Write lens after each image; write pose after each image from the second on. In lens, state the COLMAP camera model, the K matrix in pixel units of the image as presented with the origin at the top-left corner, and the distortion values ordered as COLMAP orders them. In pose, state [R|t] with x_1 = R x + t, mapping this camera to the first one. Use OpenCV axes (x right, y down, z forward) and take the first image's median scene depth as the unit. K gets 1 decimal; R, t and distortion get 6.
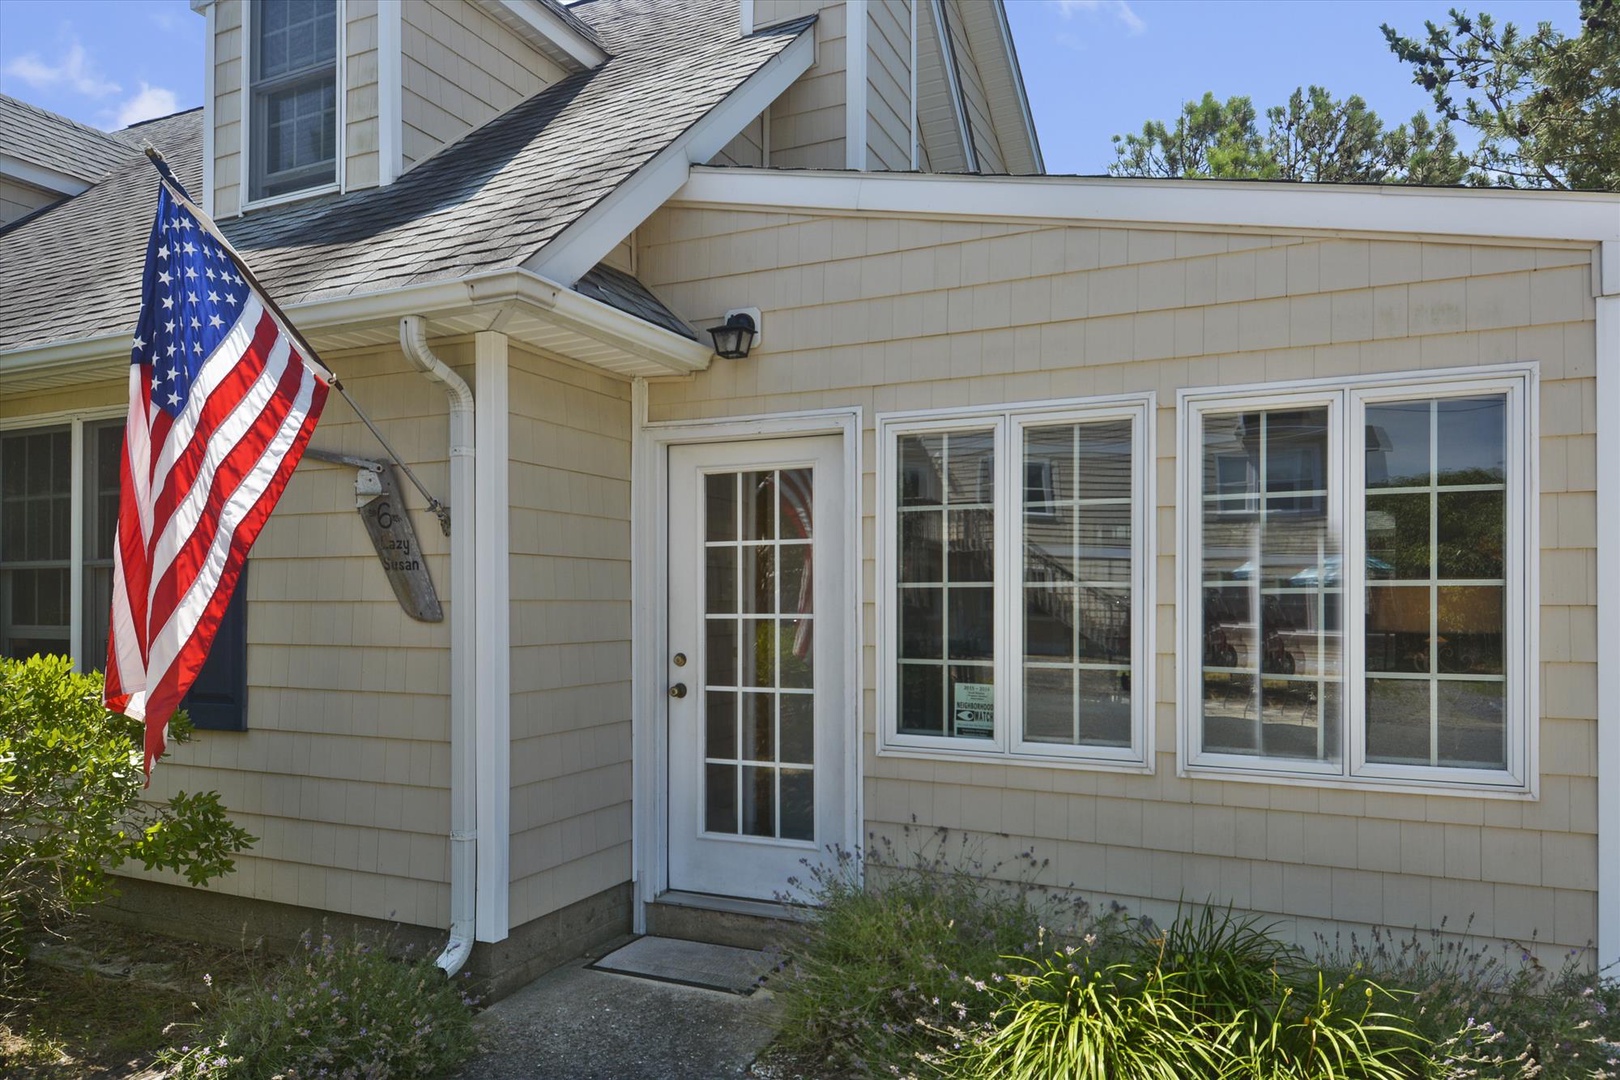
lens RADIAL K [[1075.2, 0, 807.9], [0, 1075.2, 598.8], [0, 0, 1]] dist [0.043232, 0.000052]
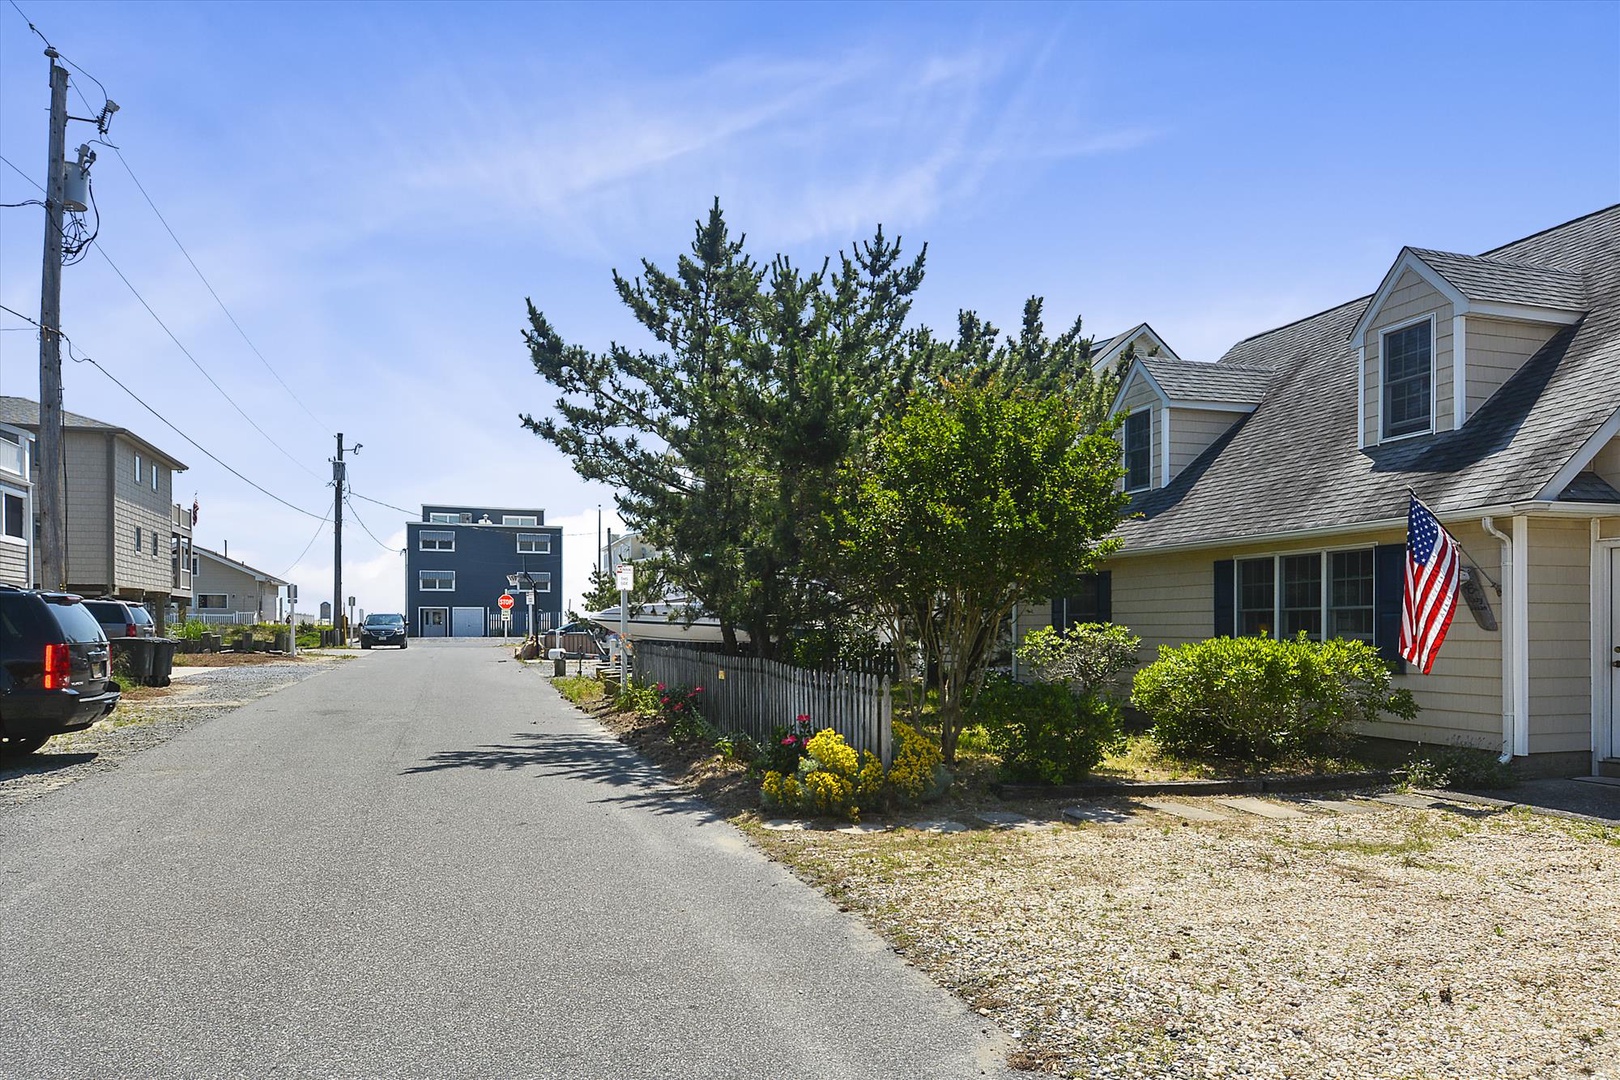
lens RADIAL K [[1087.3, 0, 759.9], [0, 1087.3, 628.9], [0, 0, 1]] dist [0.007566, -0.028622]
pose [[0.650993, -0.000857, -0.759084, 0.430084], [0.001454, 0.999999, 0.000118, 0.014415], [0.759083, -0.001180, 0.650993, -1.815946]]
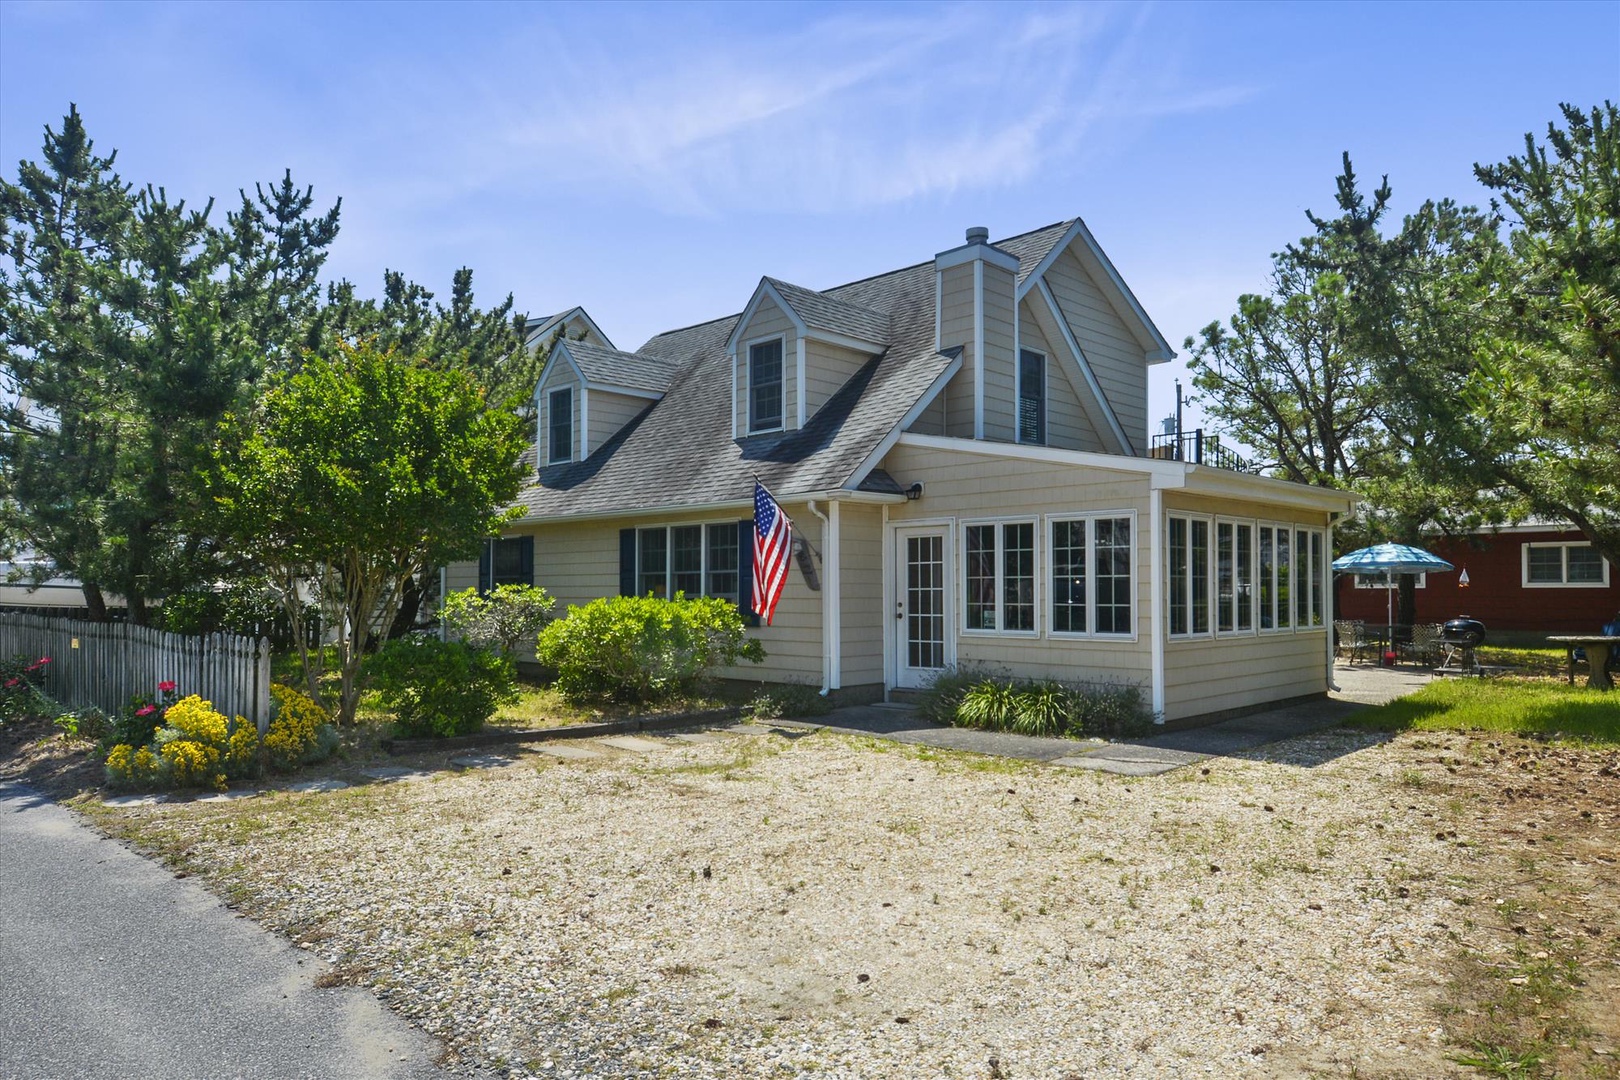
lens RADIAL K [[1071.0, 0, 814.6], [0, 1071.0, 566.4], [0, 0, 1]] dist [0.040979, -0.028823]
pose [[0.947203, -0.010660, -0.320458, 0.615289], [0.003780, 0.999749, -0.022083, 0.019292], [0.320613, 0.019706, 0.947005, -1.861566]]
